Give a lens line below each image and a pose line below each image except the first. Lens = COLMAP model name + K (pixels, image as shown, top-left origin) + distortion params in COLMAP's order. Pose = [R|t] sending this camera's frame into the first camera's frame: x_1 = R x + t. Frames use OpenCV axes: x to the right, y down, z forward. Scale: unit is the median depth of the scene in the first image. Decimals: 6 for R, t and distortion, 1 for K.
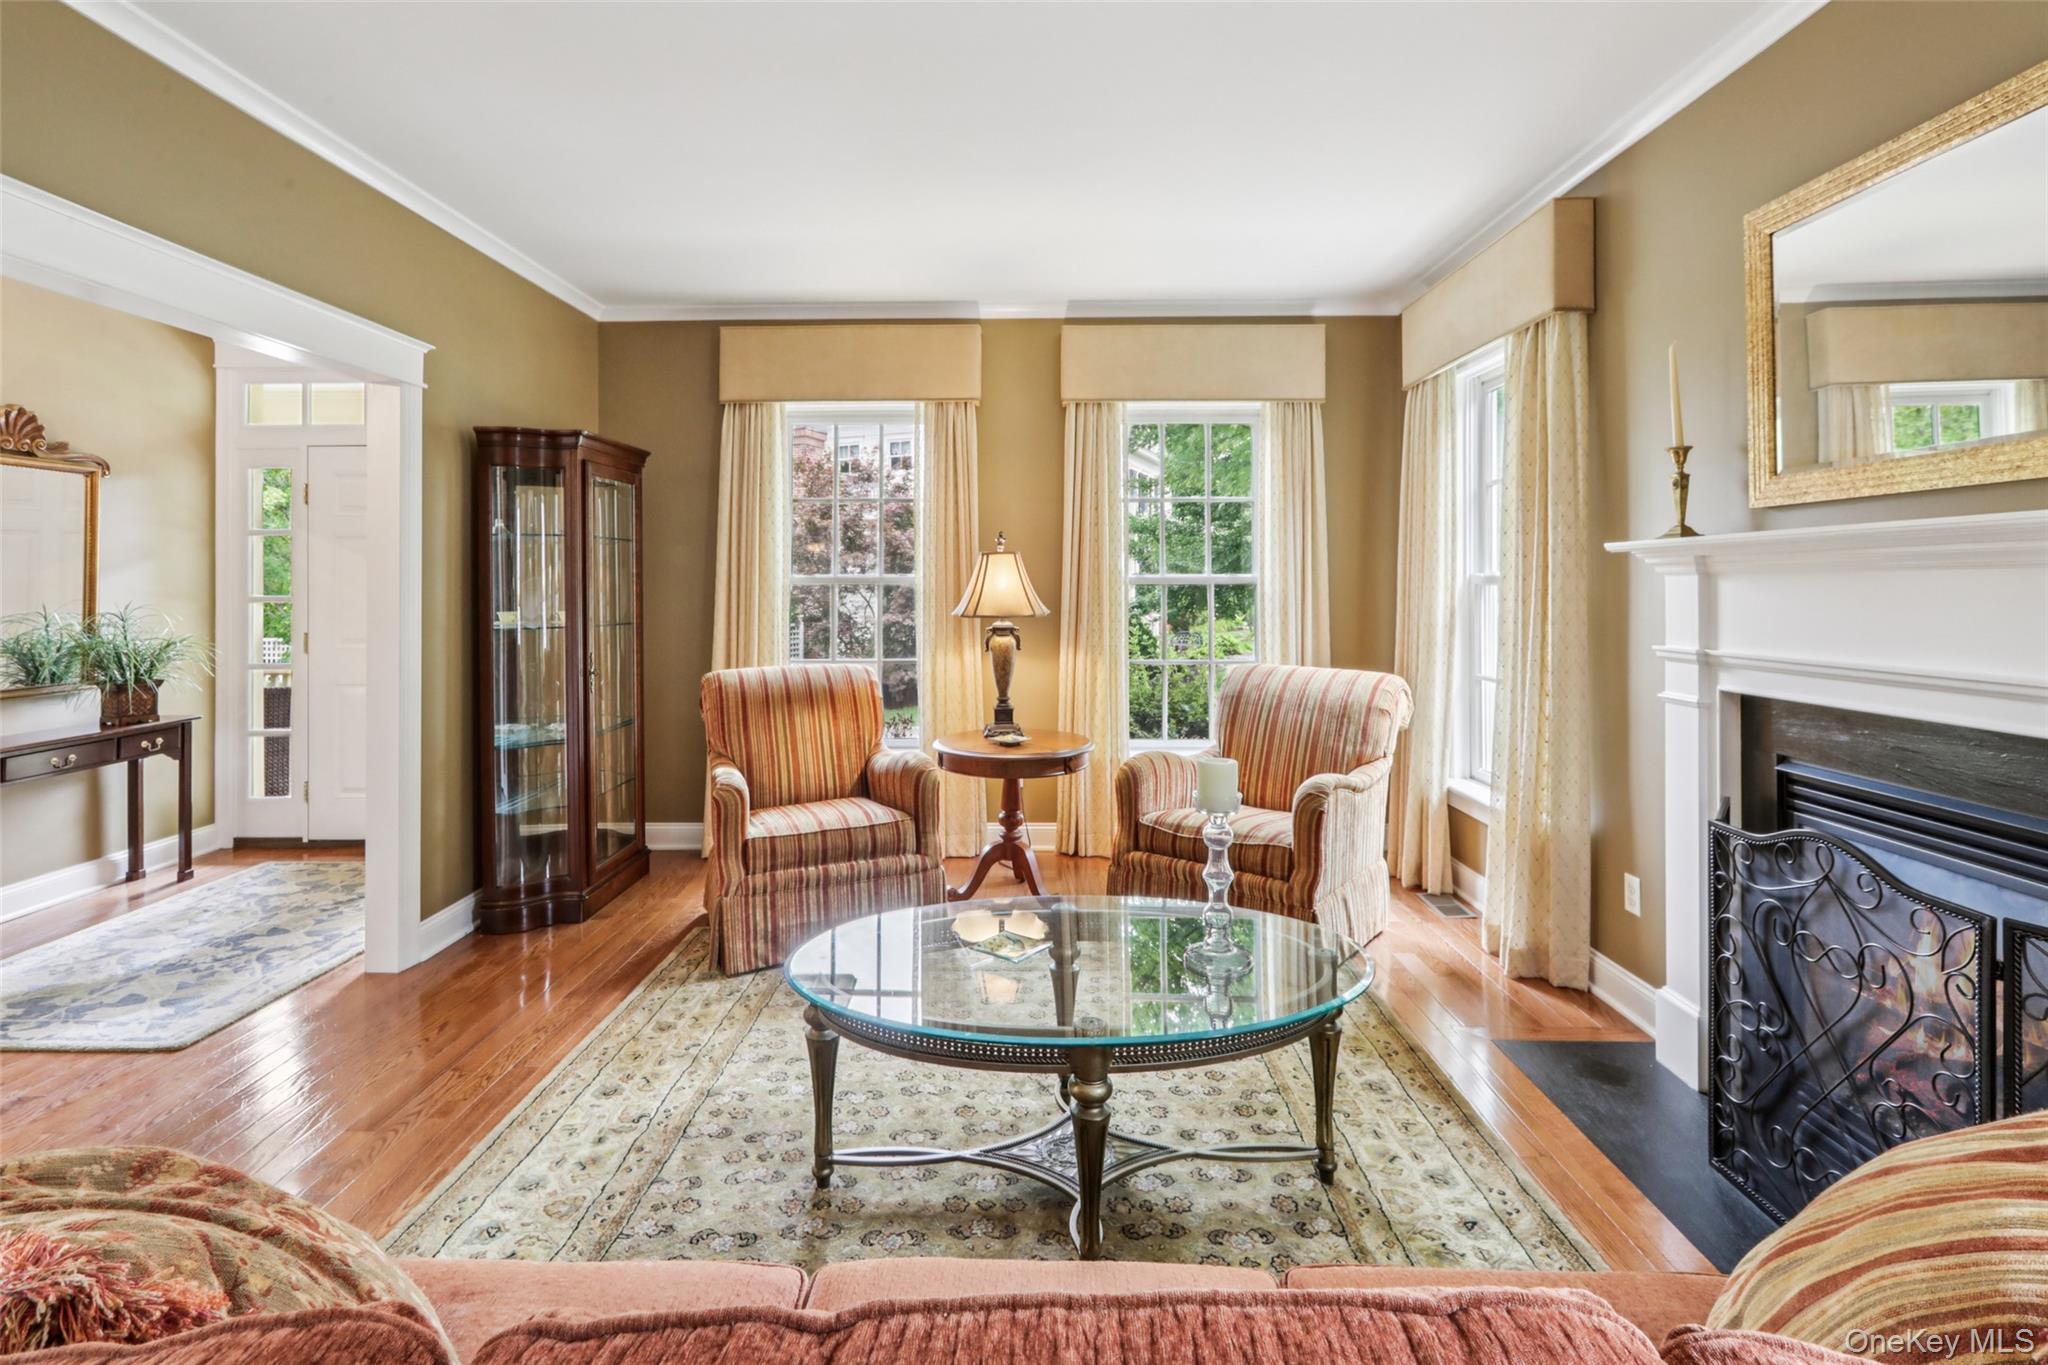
lens RADIAL K [[950.3, 0, 1023.8], [0, 950.3, 584.9], [0, 0, 1]] dist [0.000300, -0.000041]
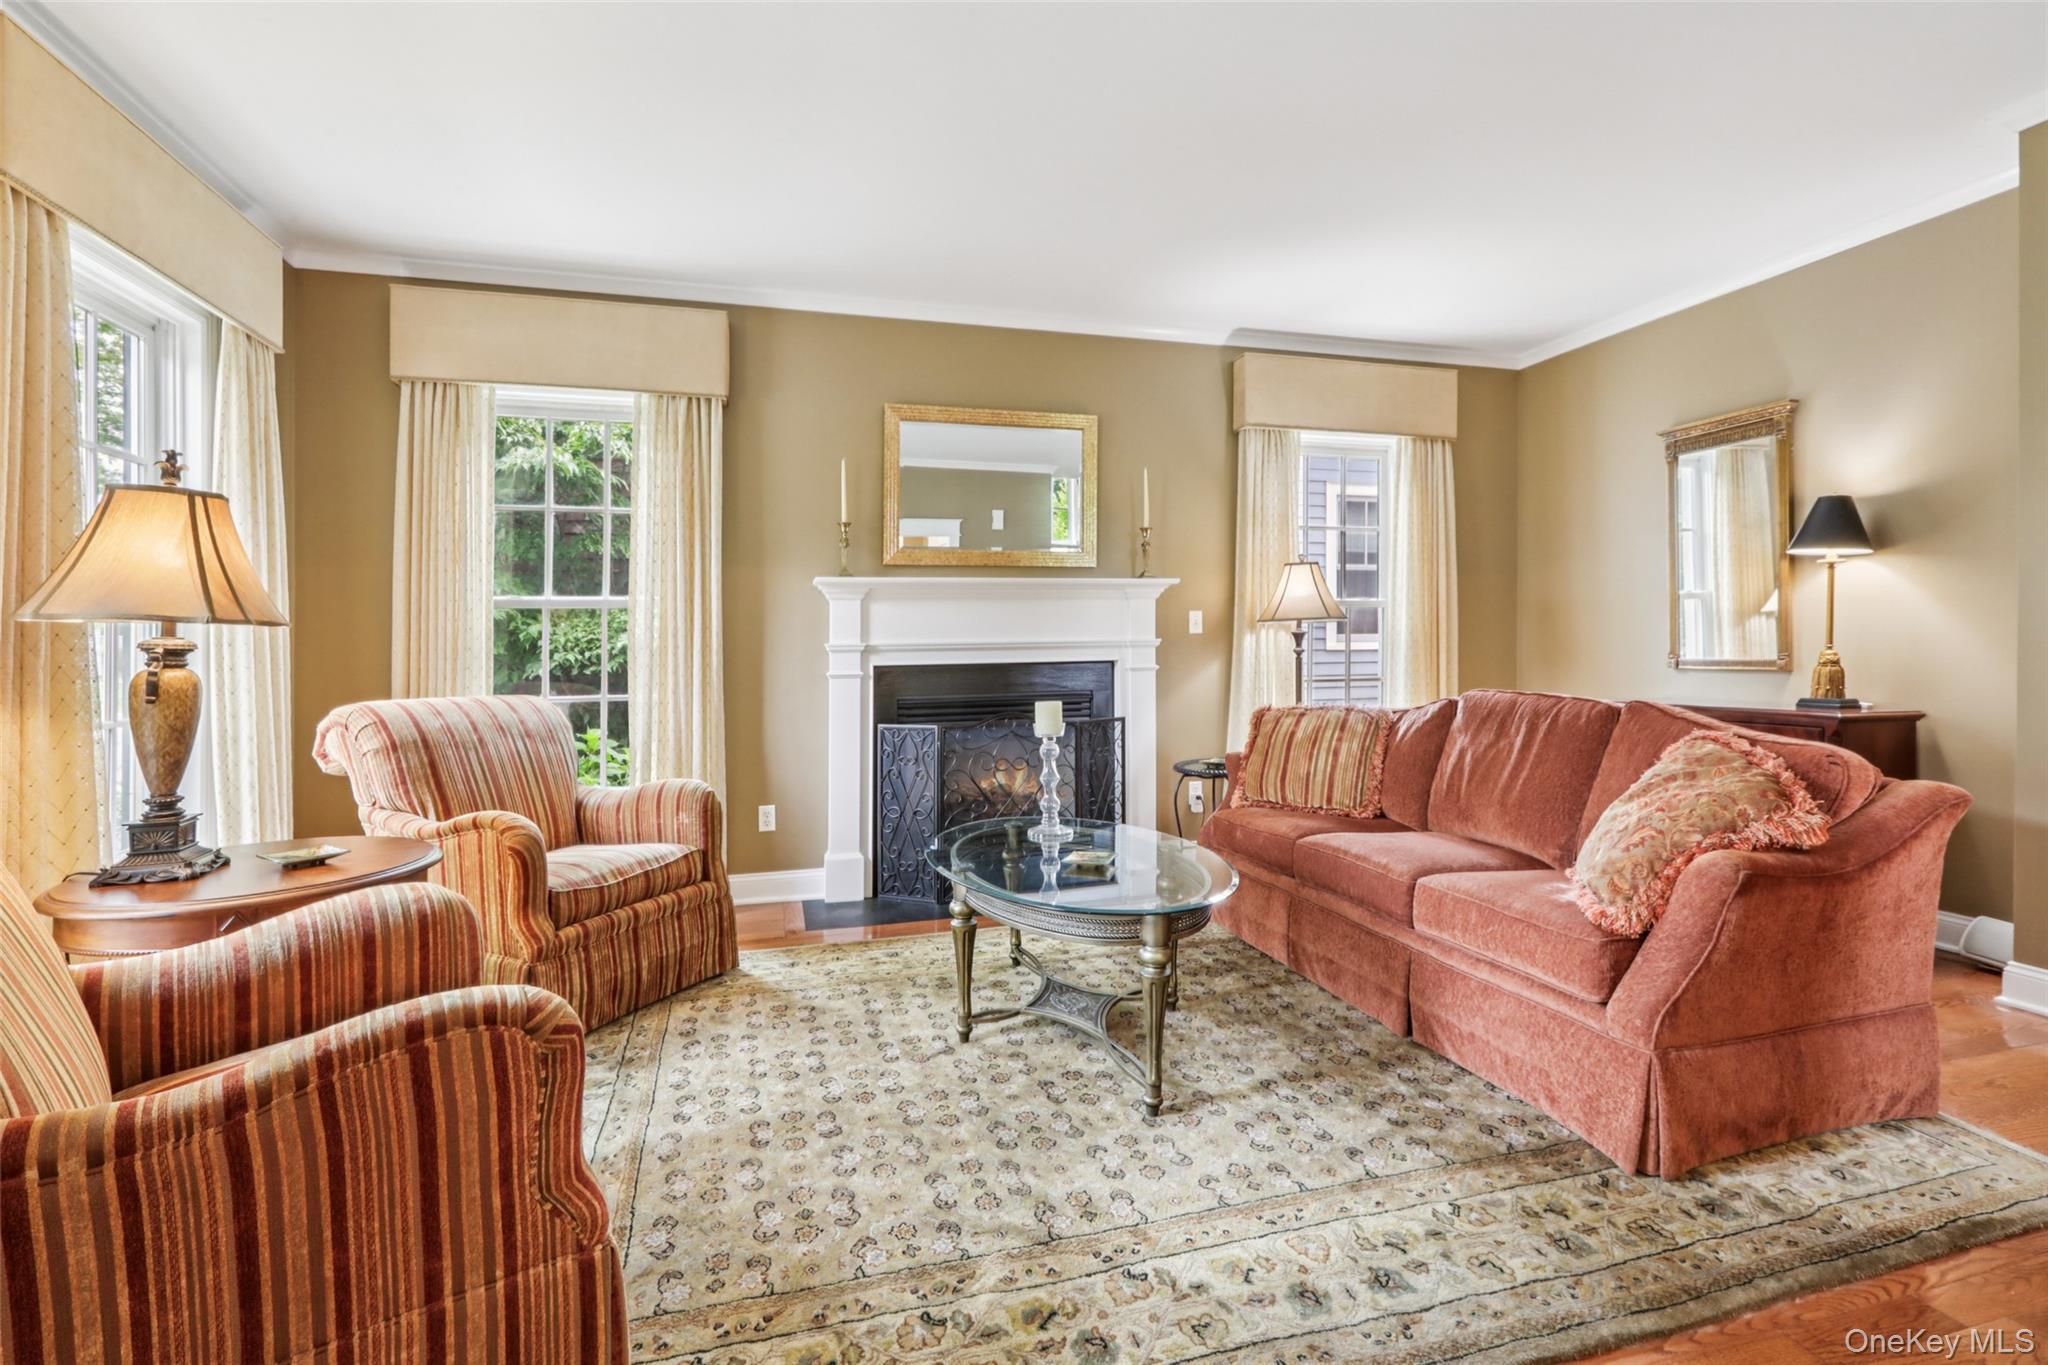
lens RADIAL K [[936.3, 0, 1022.5], [0, 936.3, 641.8], [0, 0, 1]] dist [0.000659, 0.000068]
pose [[-0.269883, 0.005996, 0.962874, -0.965827], [0.013305, 0.999908, -0.002497, 0.072543], [-0.962801, 0.012137, -0.269938, 1.145063]]
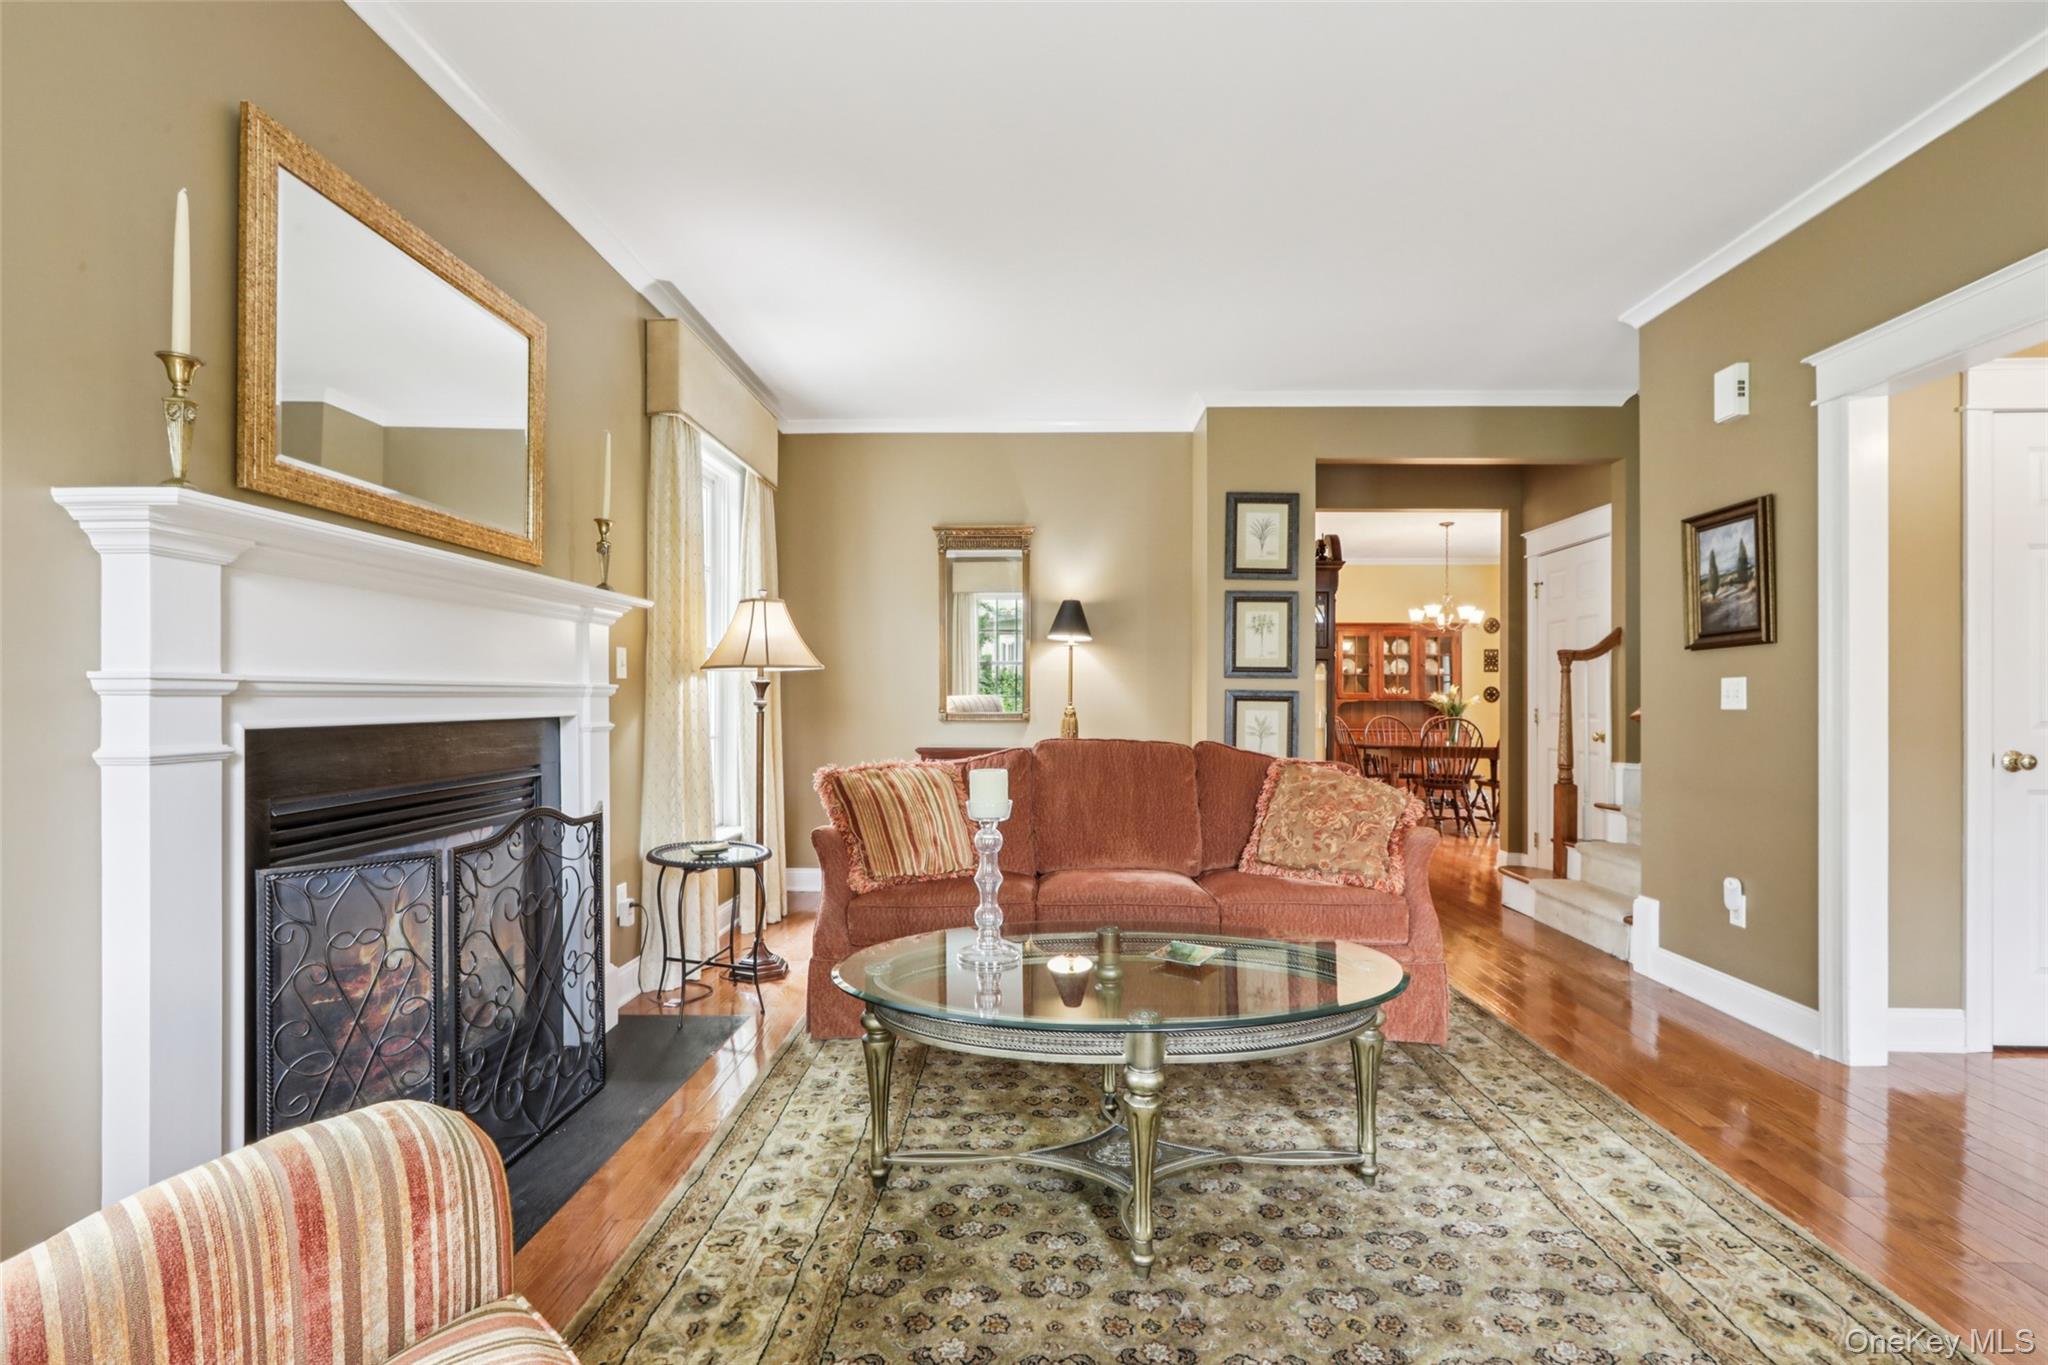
lens RADIAL K [[921.6, 0, 1029.9], [0, 921.6, 696.0], [0, 0, 1]] dist [0.001573, 0.000128]
pose [[-0.999700, -0.000373, 0.024507, 0.107132], [-0.000450, 0.999995, -0.003162, 0.083720], [-0.024506, -0.003172, -0.999695, 1.614445]]
